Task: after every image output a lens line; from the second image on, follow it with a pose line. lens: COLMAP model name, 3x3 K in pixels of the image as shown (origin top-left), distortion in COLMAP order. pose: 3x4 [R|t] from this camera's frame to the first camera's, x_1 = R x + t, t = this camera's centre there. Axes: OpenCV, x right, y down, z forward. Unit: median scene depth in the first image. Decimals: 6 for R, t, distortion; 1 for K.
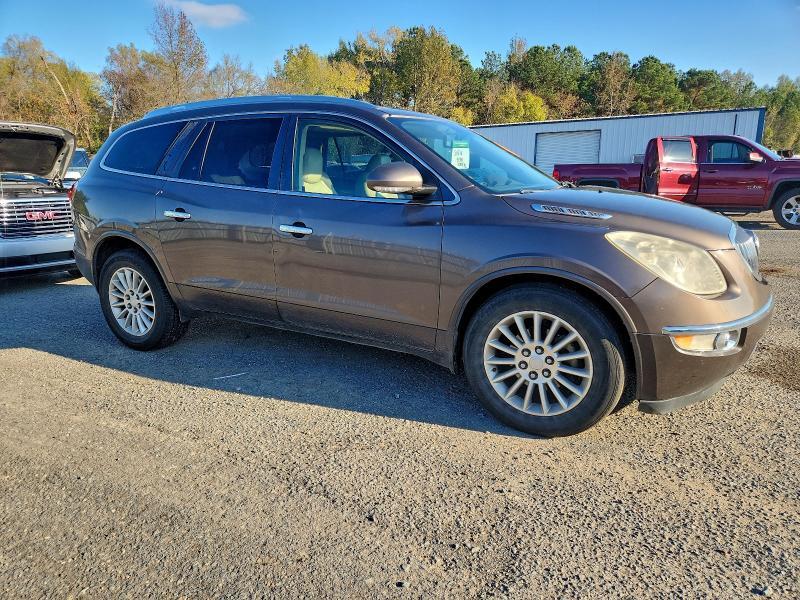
lens RADIAL K [[579.1, 0, 392.1], [0, 579.1, 298.7], [0, 0, 1]] dist [0.036546, -0.013091]
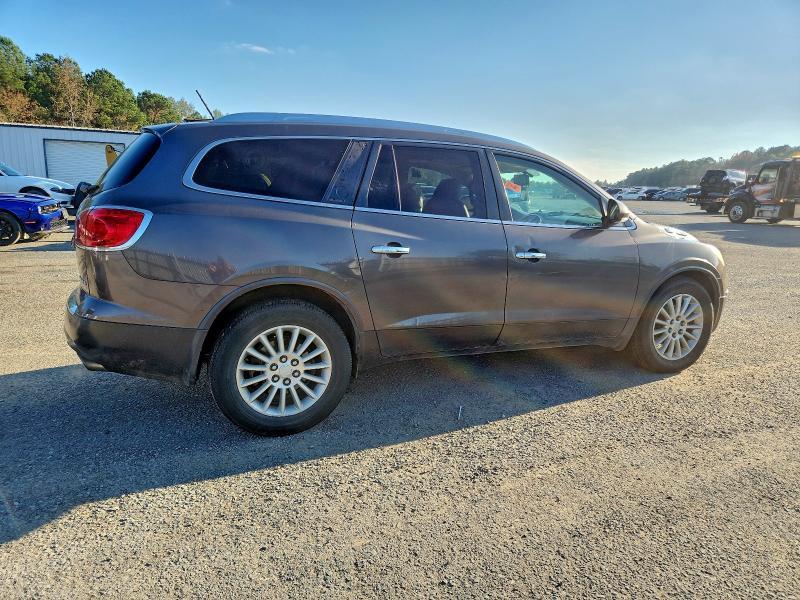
lens RADIAL K [[579.1, 0, 391.4], [0, 579.1, 301.7], [0, 0, 1]] dist [0.036546, -0.013091]
pose [[0.563224, -0.130274, 0.815971, -0.148073], [0.143330, 0.987927, 0.058794, -0.016330], [-0.813779, 0.083839, 0.575096, 0.070472]]
